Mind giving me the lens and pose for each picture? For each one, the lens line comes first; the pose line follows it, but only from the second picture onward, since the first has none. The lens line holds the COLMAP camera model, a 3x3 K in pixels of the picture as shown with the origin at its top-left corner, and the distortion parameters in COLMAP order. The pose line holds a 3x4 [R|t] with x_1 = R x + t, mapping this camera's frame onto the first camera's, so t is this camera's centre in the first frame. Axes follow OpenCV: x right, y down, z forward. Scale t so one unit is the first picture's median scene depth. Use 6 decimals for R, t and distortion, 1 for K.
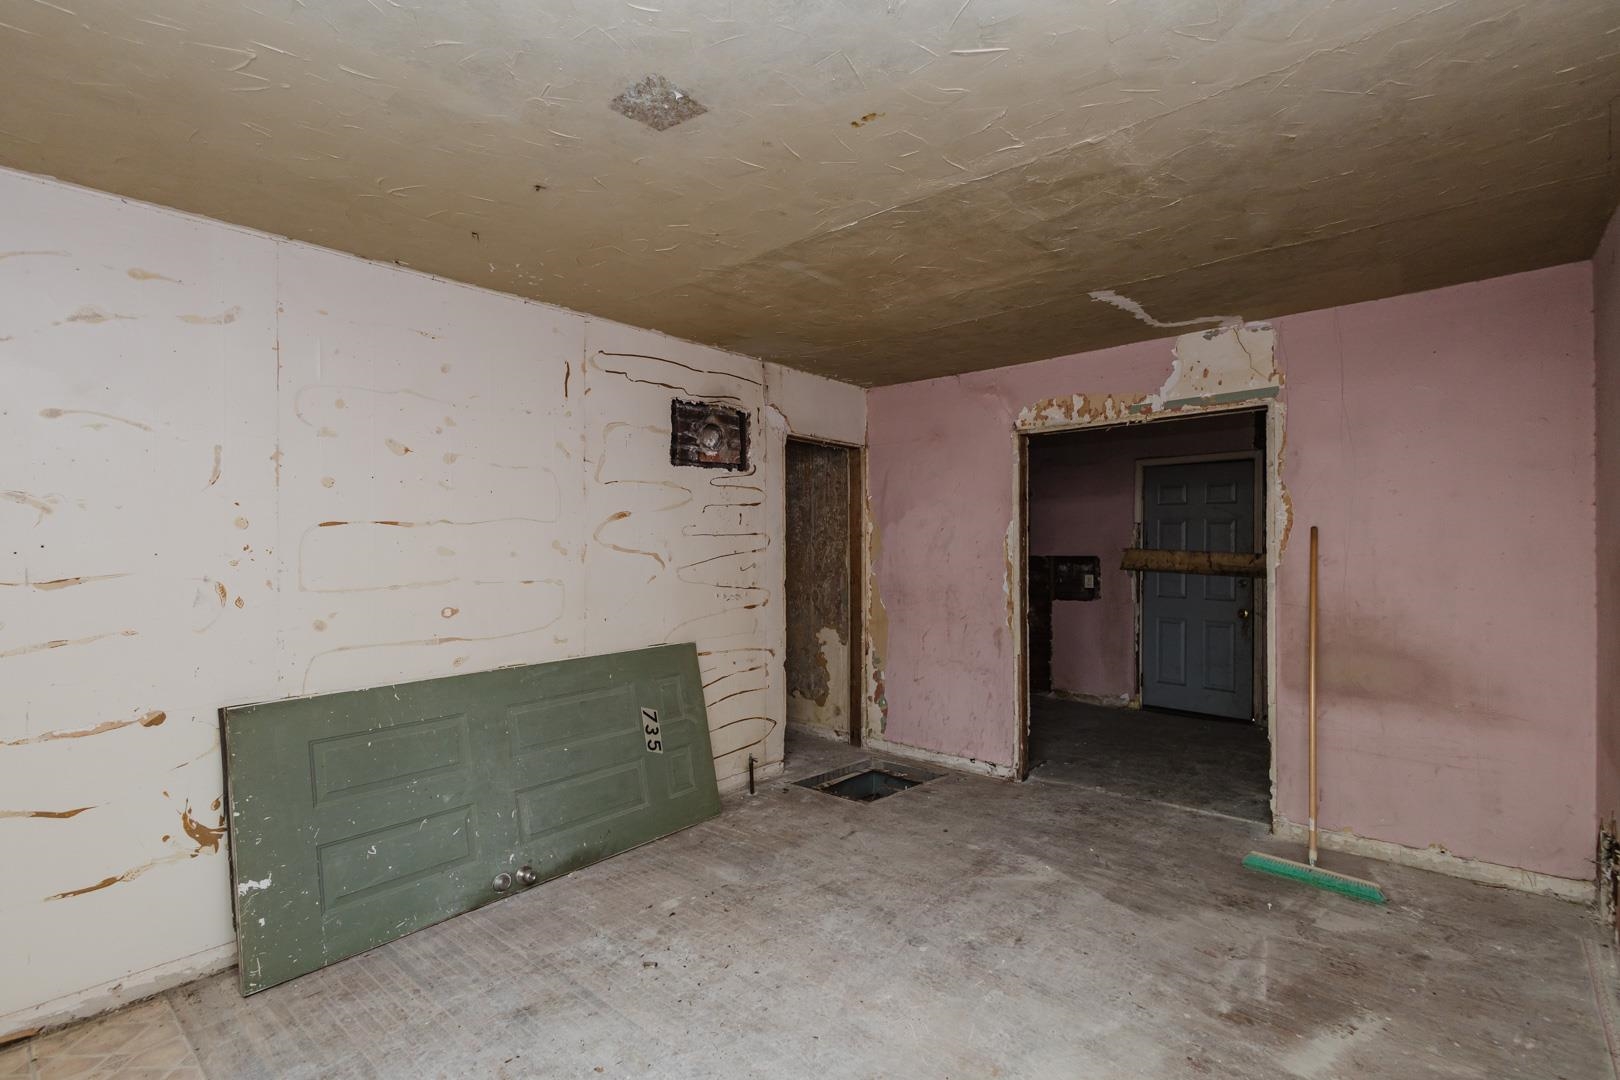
lens RADIAL K [[747.5, 0, 811.3], [0, 747.5, 548.0], [0, 0, 1]] dist [0.009333, -0.001343]
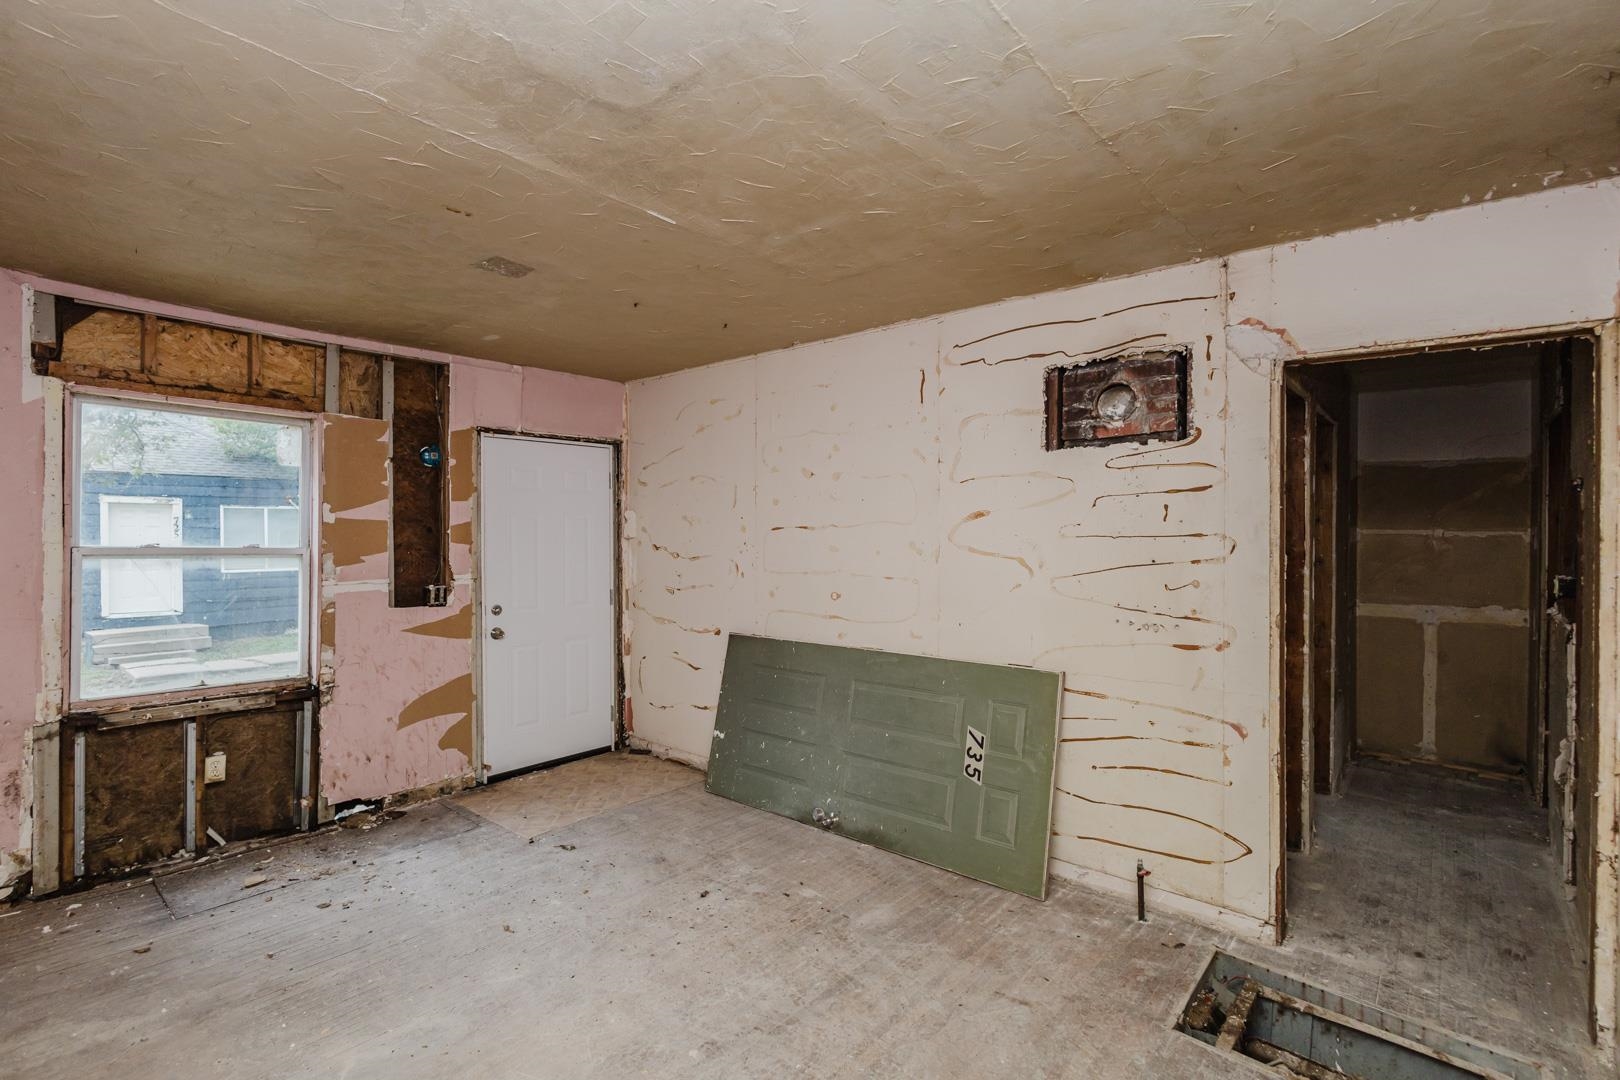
lens RADIAL K [[747.5, 0, 806.1], [0, 747.5, 546.4], [0, 0, 1]] dist [0.009333, -0.001343]
pose [[0.010869, 0.019437, -0.999752, 0.675823], [-0.014950, 0.999702, 0.019274, -0.019741], [0.999829, 0.014737, 0.011157, 0.787708]]
